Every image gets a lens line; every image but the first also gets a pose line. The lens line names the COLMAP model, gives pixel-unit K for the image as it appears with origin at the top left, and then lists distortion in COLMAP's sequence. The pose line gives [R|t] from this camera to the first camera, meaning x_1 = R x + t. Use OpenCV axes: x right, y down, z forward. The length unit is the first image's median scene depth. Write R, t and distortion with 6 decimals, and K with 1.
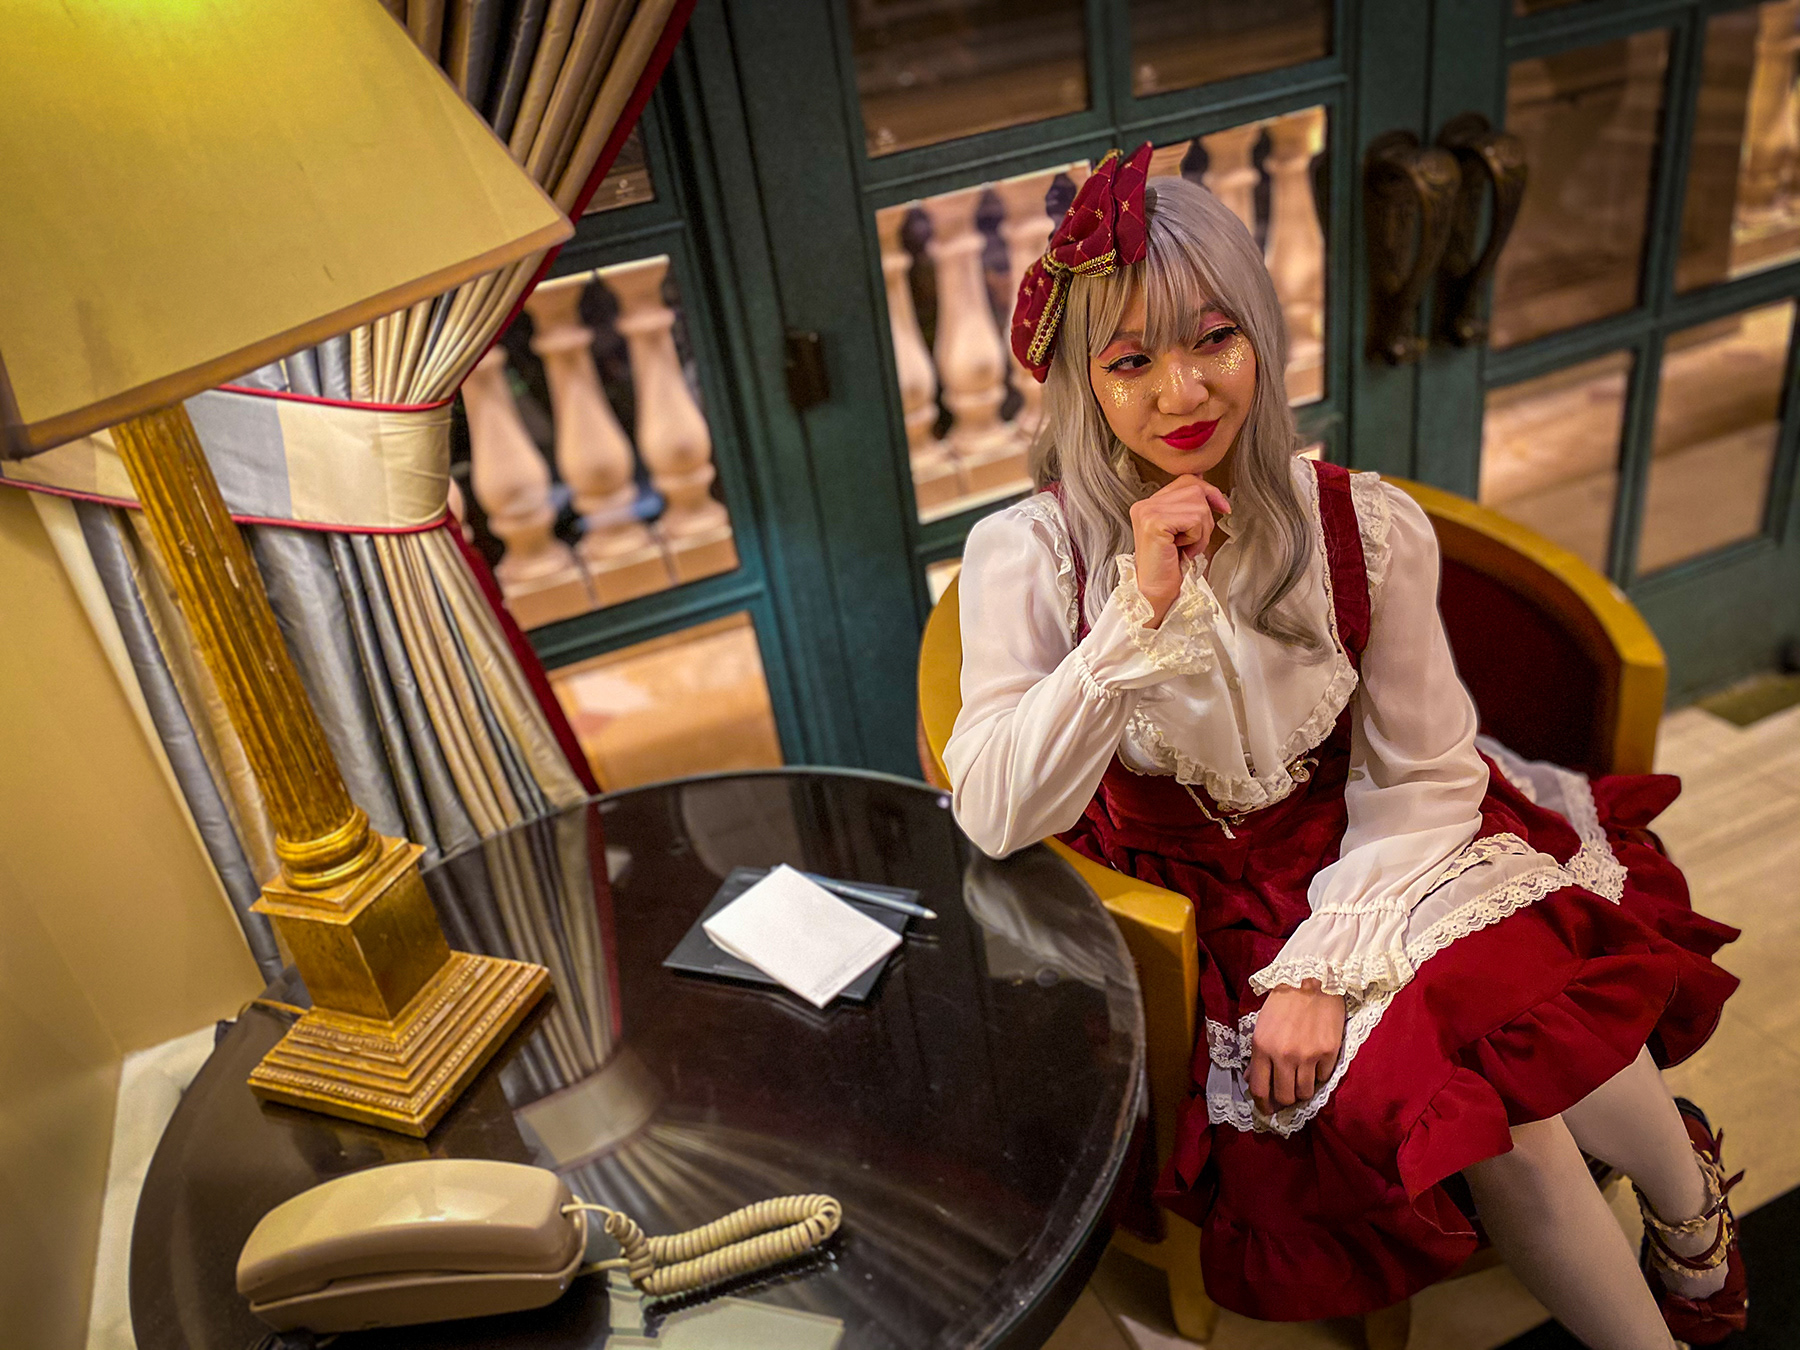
lens RADIAL K [[1378.8, 0, 900.1], [0, 1378.8, 694.7], [0, 0, 1]] dist [0.079283, -0.163731]
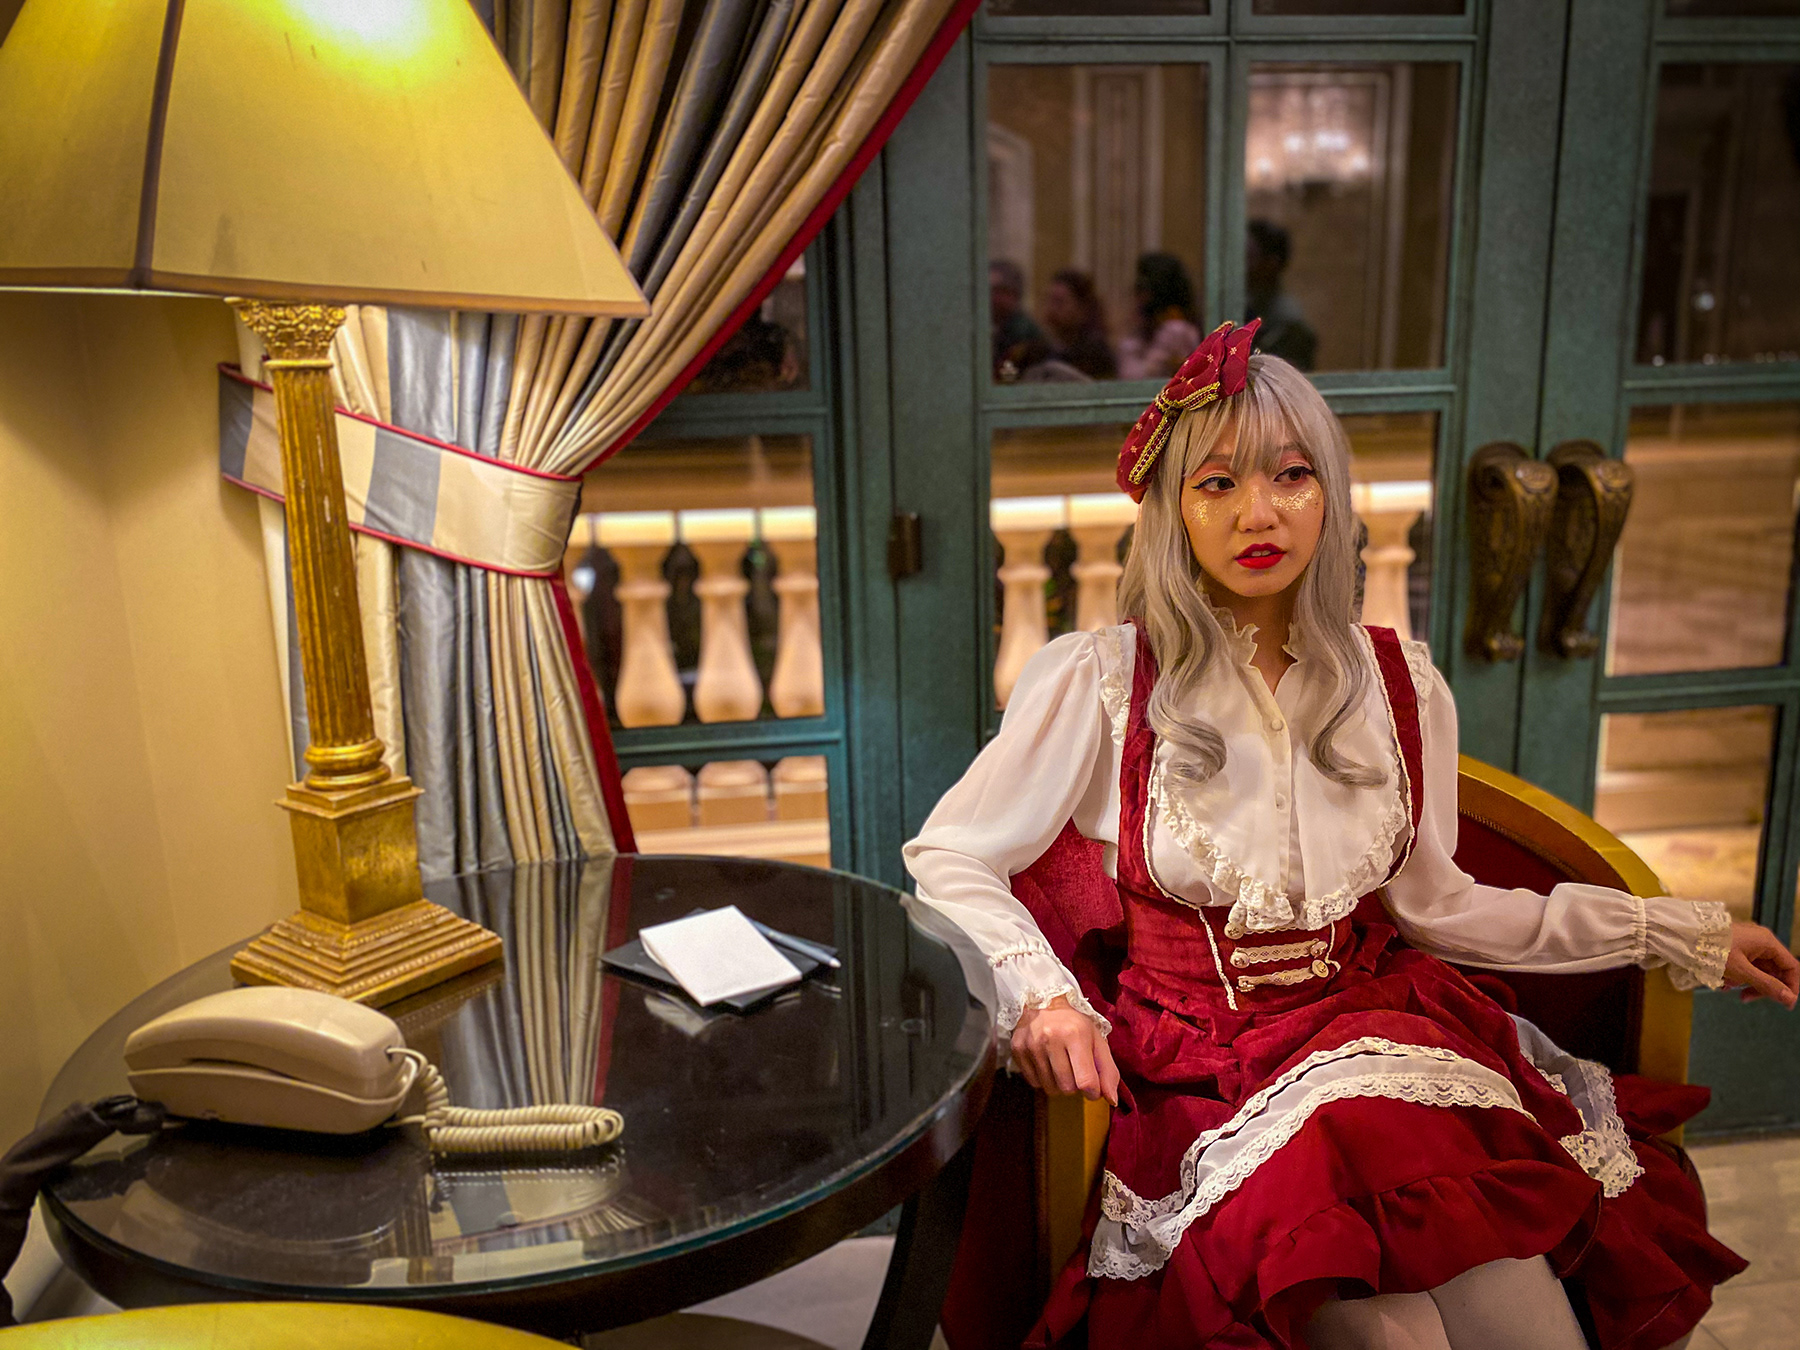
lens RADIAL K [[1378.8, 0, 900.1], [0, 1378.8, 694.7], [0, 0, 1]] dist [0.079283, -0.163731]
pose [[0.958506, 0.172391, -0.227039, 0.260510], [-0.226533, 0.944094, -0.239517, 0.196032], [0.173055, 0.281010, 0.943973, -0.054915]]
